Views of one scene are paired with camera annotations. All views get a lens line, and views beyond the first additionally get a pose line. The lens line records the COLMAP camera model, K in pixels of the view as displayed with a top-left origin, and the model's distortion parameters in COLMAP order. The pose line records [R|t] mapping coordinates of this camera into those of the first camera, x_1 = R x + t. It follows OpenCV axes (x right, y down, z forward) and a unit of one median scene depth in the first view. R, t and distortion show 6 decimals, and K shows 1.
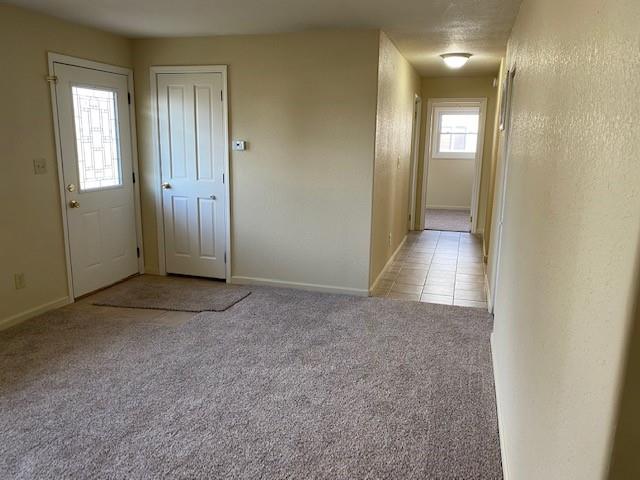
lens RADIAL K [[478.2, 0, 321.0], [0, 478.2, 232.3], [0, 0, 1]] dist [0.011565, -0.005430]
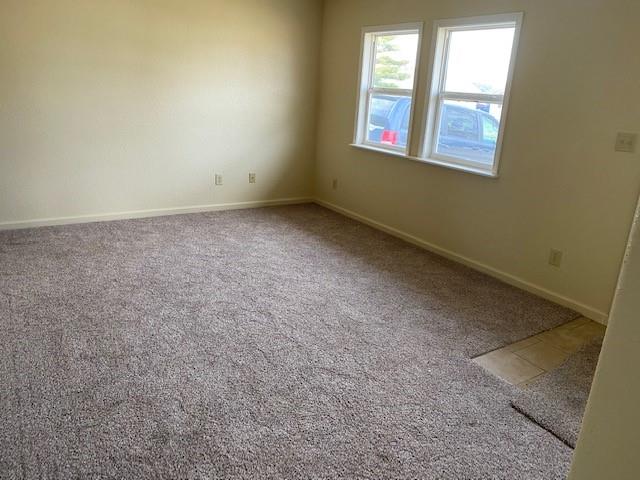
lens RADIAL K [[478.2, 0, 321.0], [0, 478.2, 232.3], [0, 0, 1]] dist [0.011565, -0.005430]
pose [[-0.634649, 0.168782, -0.754144, 0.311342], [-0.225378, 0.893013, 0.389529, -0.177717], [0.739206, 0.417182, -0.528710, 0.987336]]
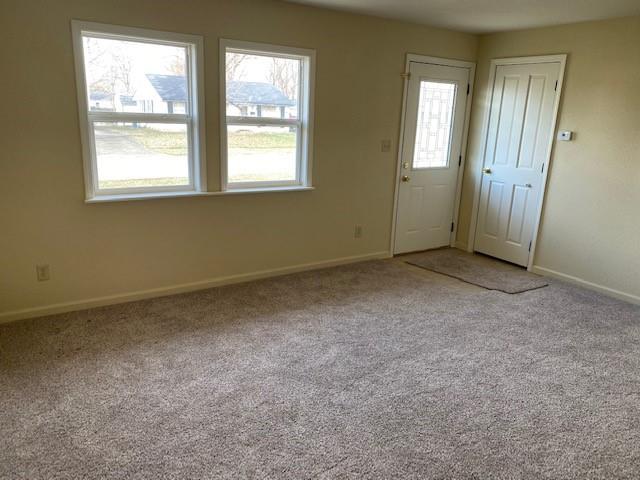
lens RADIAL K [[478.2, 0, 321.0], [0, 478.2, 232.3], [0, 0, 1]] dist [0.011565, -0.005430]
pose [[0.764693, 0.169830, -0.621613, 0.097608], [-0.152571, 0.984934, 0.081404, 0.010082], [0.626073, 0.032591, 0.779083, -0.077866]]
